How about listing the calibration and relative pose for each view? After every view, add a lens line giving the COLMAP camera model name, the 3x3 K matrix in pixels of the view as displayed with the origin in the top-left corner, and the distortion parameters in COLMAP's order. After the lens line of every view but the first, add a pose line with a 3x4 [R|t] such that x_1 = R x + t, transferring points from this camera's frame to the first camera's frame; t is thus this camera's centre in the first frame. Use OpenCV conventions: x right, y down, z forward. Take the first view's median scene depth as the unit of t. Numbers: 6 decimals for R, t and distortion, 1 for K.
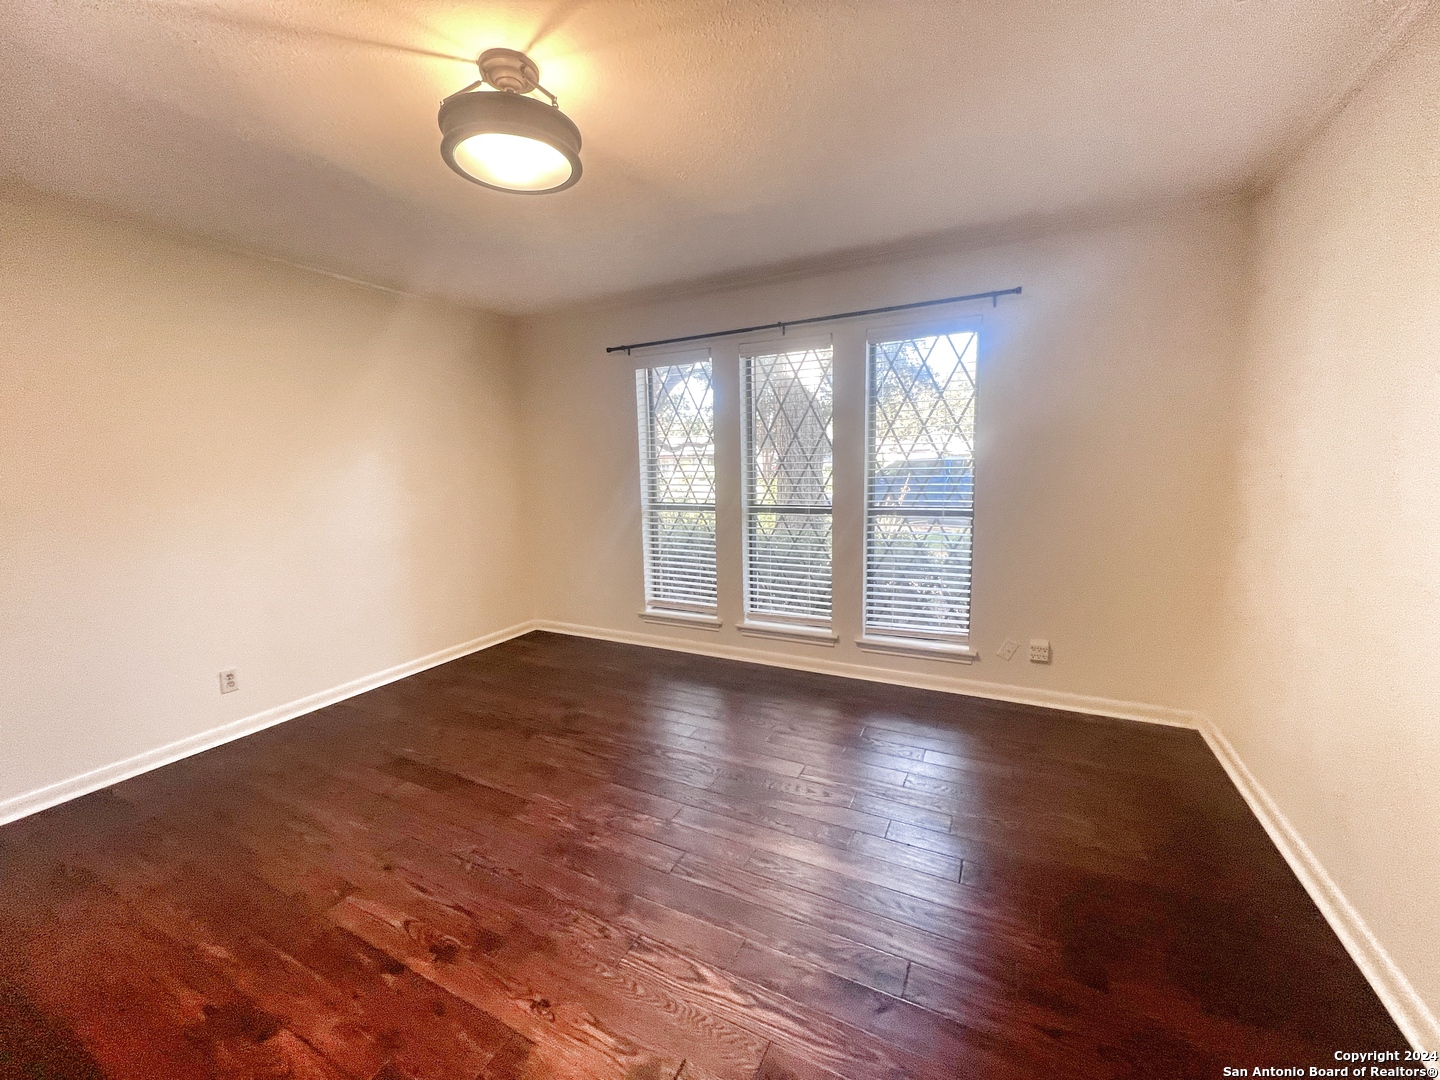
lens RADIAL K [[577.4, 0, 717.7], [0, 577.4, 536.1], [0, 0, 1]] dist [-0.002181, -0.000127]
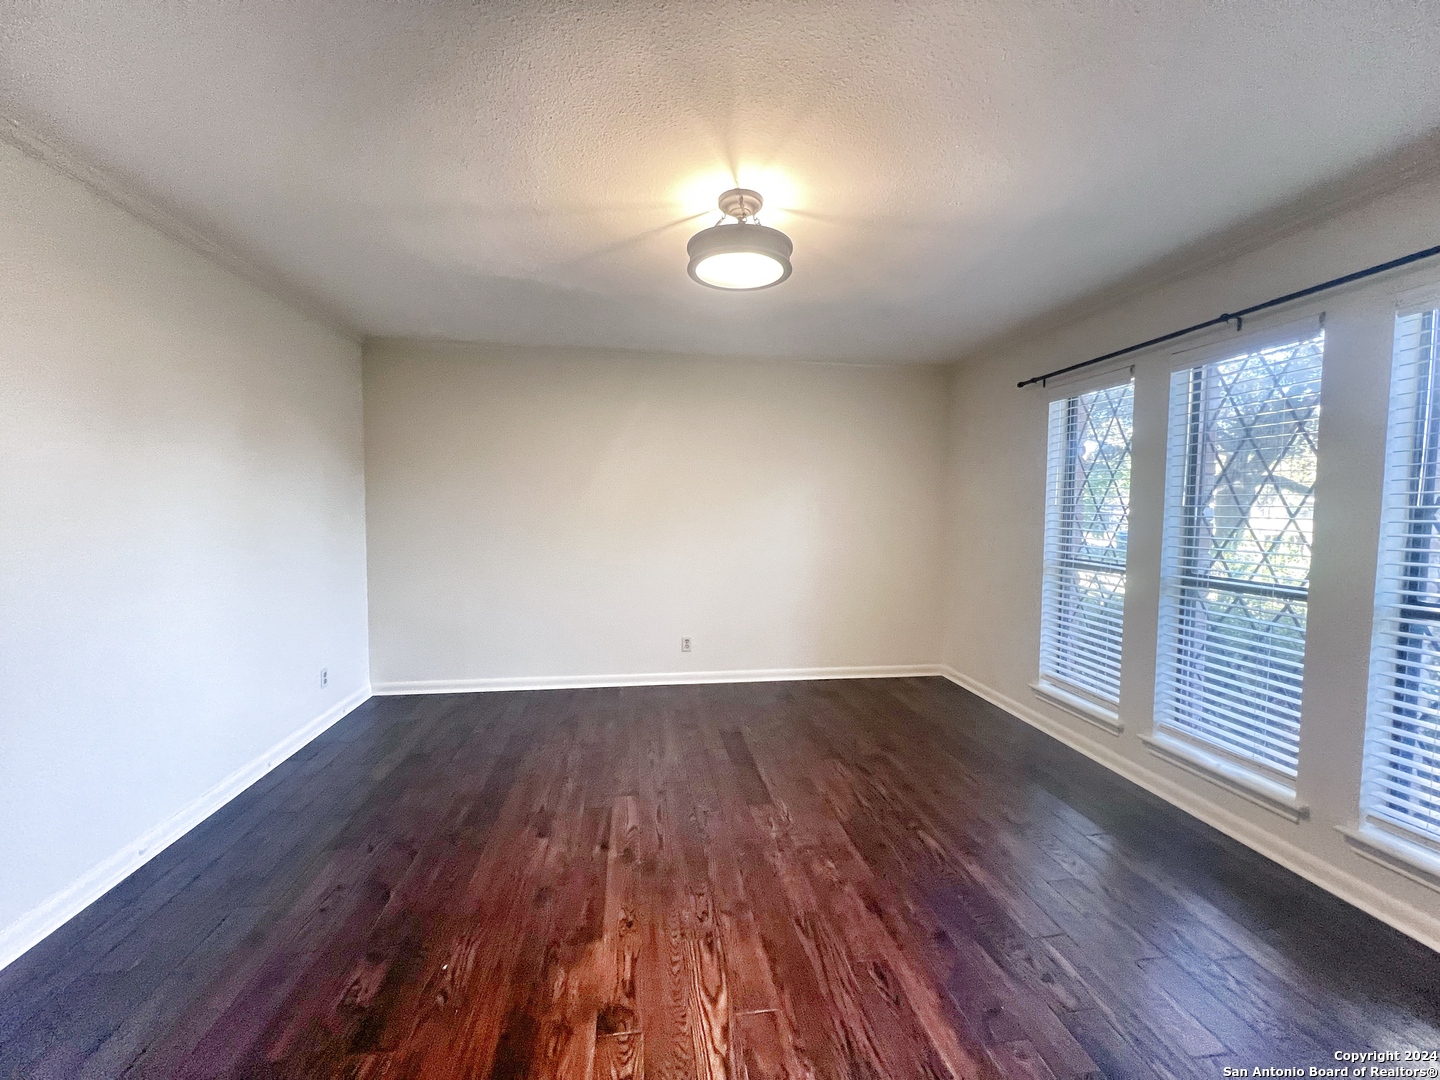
lens RADIAL K [[579.7, 0, 720.0], [0, 579.7, 540.0], [0, 0, 1]] dist [0.013258, 0.000099]
pose [[0.579459, 0.076485, -0.811405, 0.372523], [-0.128812, 0.991668, 0.001487, -0.028216], [0.804758, 0.103657, 0.584483, 0.148668]]
